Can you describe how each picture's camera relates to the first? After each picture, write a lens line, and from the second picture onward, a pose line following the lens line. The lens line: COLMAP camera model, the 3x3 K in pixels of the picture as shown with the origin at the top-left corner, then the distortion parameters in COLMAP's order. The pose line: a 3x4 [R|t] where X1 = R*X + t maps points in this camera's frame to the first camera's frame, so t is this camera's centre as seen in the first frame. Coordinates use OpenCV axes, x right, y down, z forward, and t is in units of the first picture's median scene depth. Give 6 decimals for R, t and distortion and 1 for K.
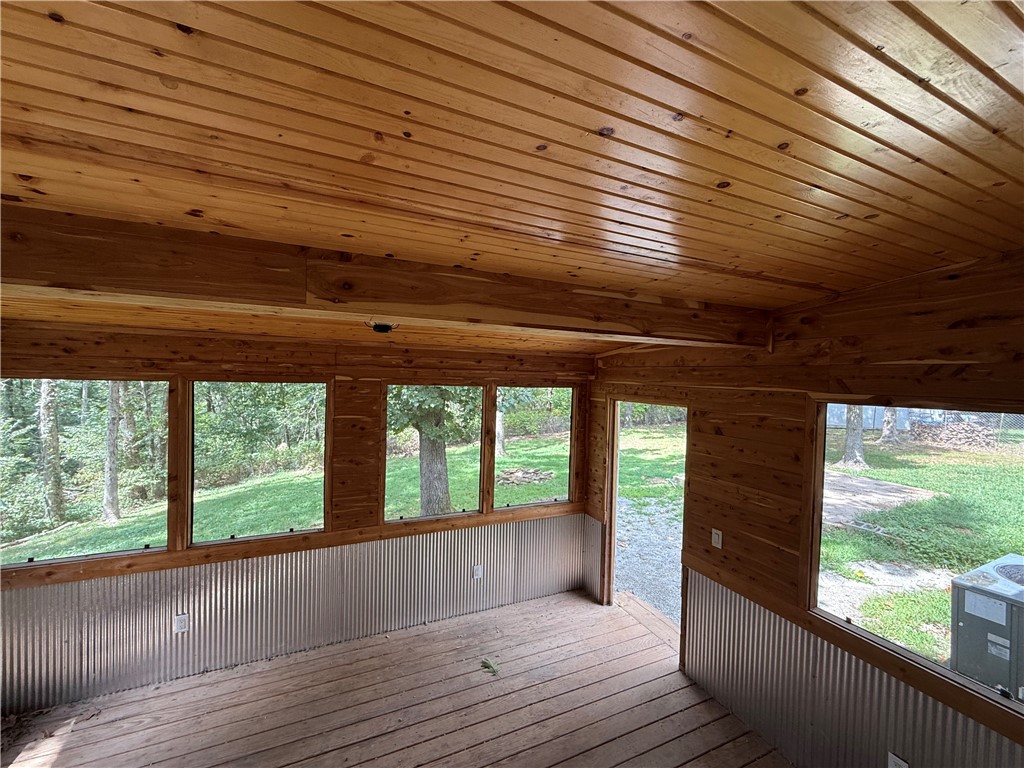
lens RADIAL K [[406.5, 0, 510.5], [0, 406.5, 384.2], [0, 0, 1]] dist [0.000112, -0.000047]
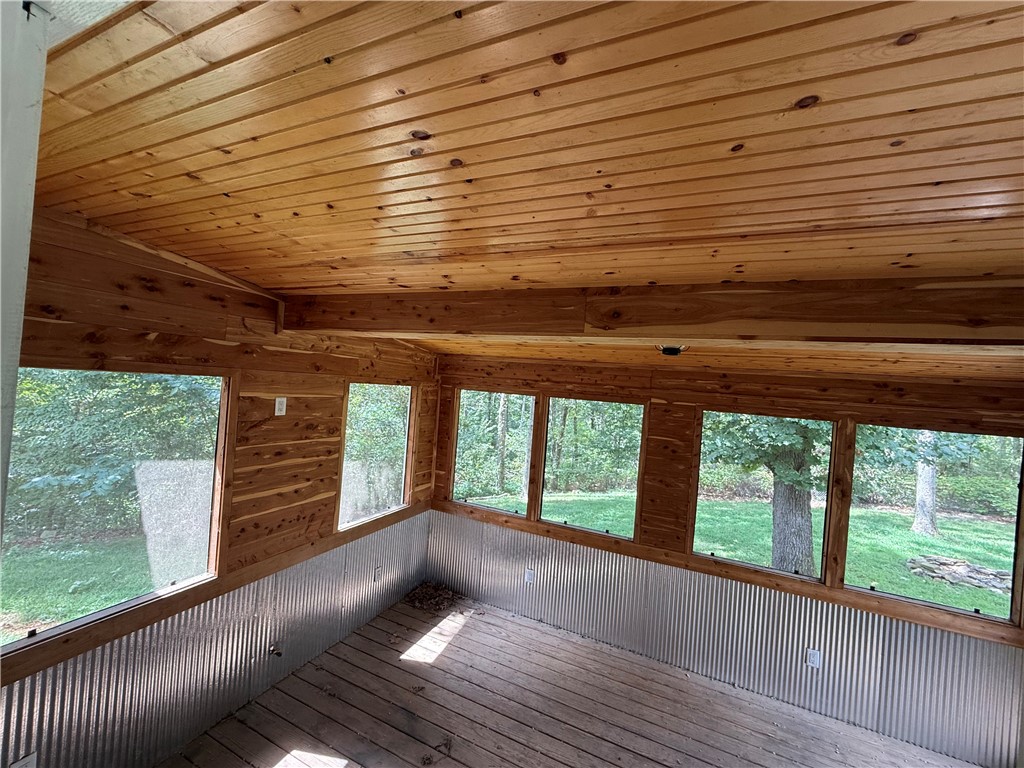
lens RADIAL K [[406.5, 0, 510.5], [0, 406.5, 384.2], [0, 0, 1]] dist [0.000112, -0.000047]
pose [[0.663680, 0.019081, -0.747774, 0.124263], [-0.072949, 0.996560, -0.039316, 0.011327], [0.744451, 0.080642, 0.662789, 0.007279]]
